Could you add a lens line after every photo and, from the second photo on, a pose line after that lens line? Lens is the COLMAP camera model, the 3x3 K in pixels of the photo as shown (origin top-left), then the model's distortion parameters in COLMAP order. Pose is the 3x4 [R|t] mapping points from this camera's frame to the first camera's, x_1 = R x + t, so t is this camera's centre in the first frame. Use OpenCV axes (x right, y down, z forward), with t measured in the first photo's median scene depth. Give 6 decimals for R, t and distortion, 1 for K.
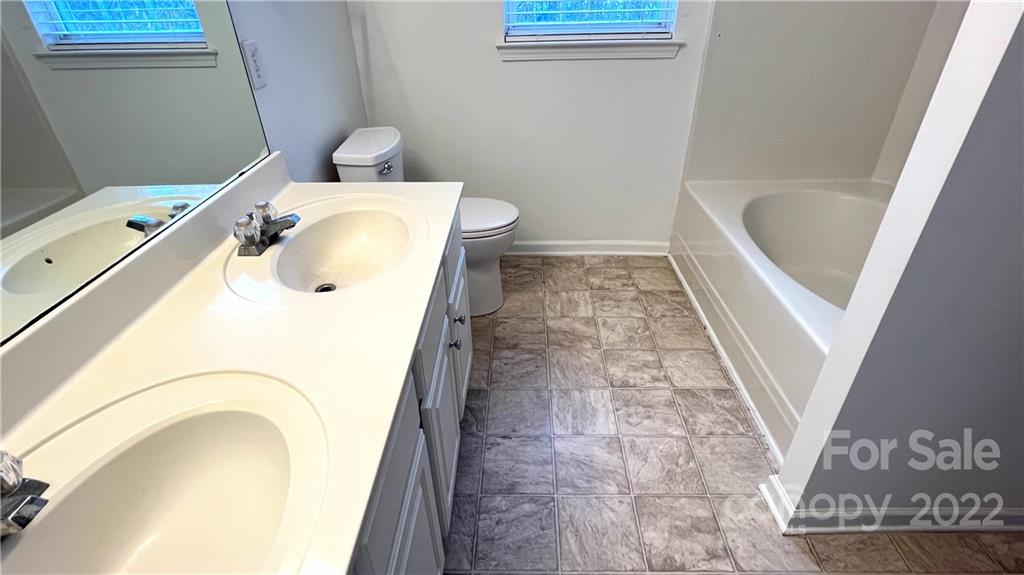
lens RADIAL K [[494.9, 0, 513.9], [0, 494.9, 289.2], [0, 0, 1]] dist [-0.002515, -0.001008]
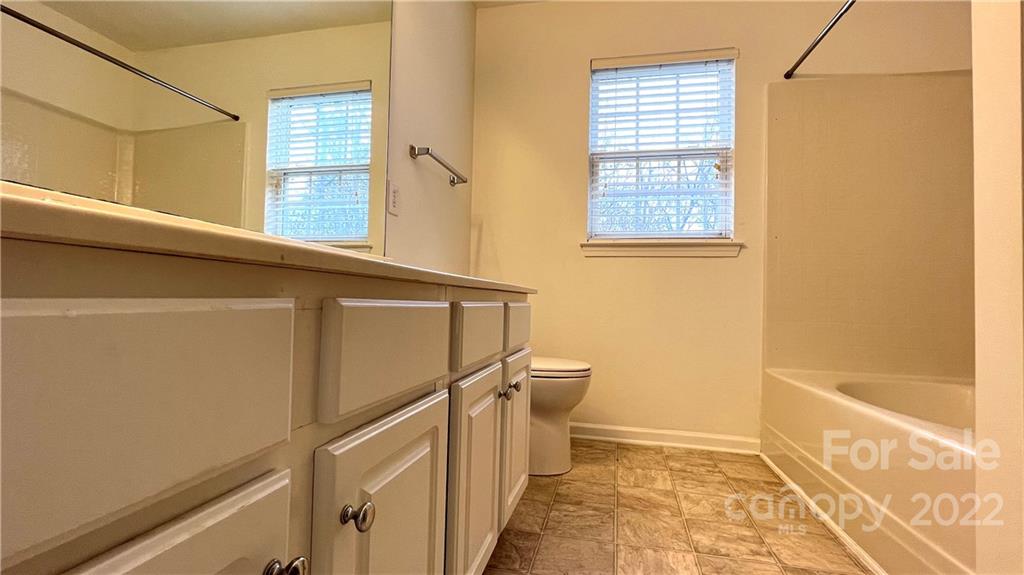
lens RADIAL K [[454.9, 0, 514.3], [0, 454.9, 289.2], [0, 0, 1]] dist [-0.009137, 0.001445]
pose [[0.978287, 0.036432, -0.204026, 0.037708], [-0.144111, 0.827067, -0.543316, 0.235352], [0.148949, 0.560921, 0.814360, 0.110617]]
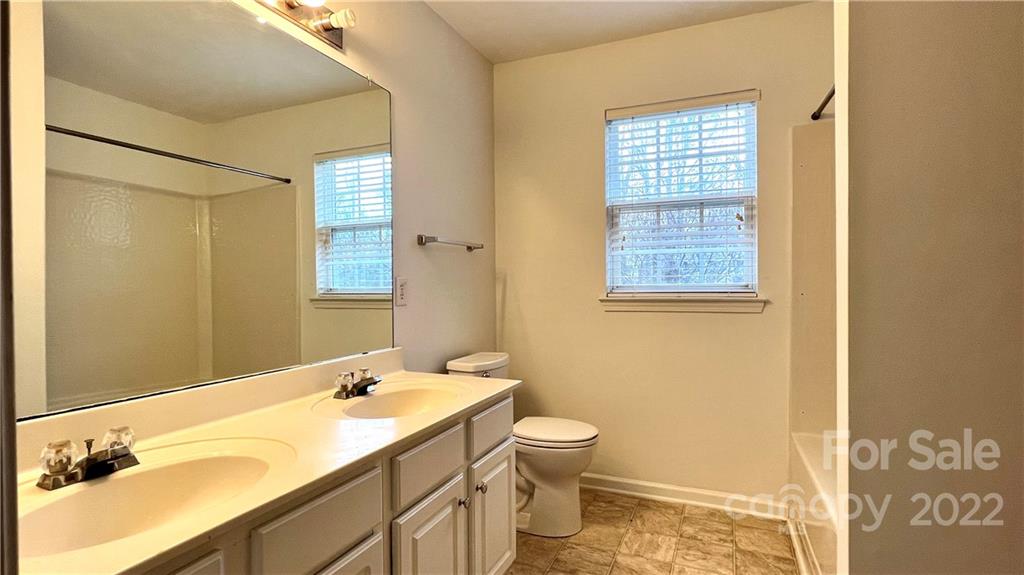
lens RADIAL K [[494.9, 0, 515.9], [0, 494.9, 291.2], [0, 0, 1]] dist [-0.002515, -0.001008]
pose [[0.926106, 0.013587, -0.377018, 0.230644], [-0.207328, 0.853243, -0.478531, 0.122516], [0.315186, 0.521337, 0.793011, -0.055722]]
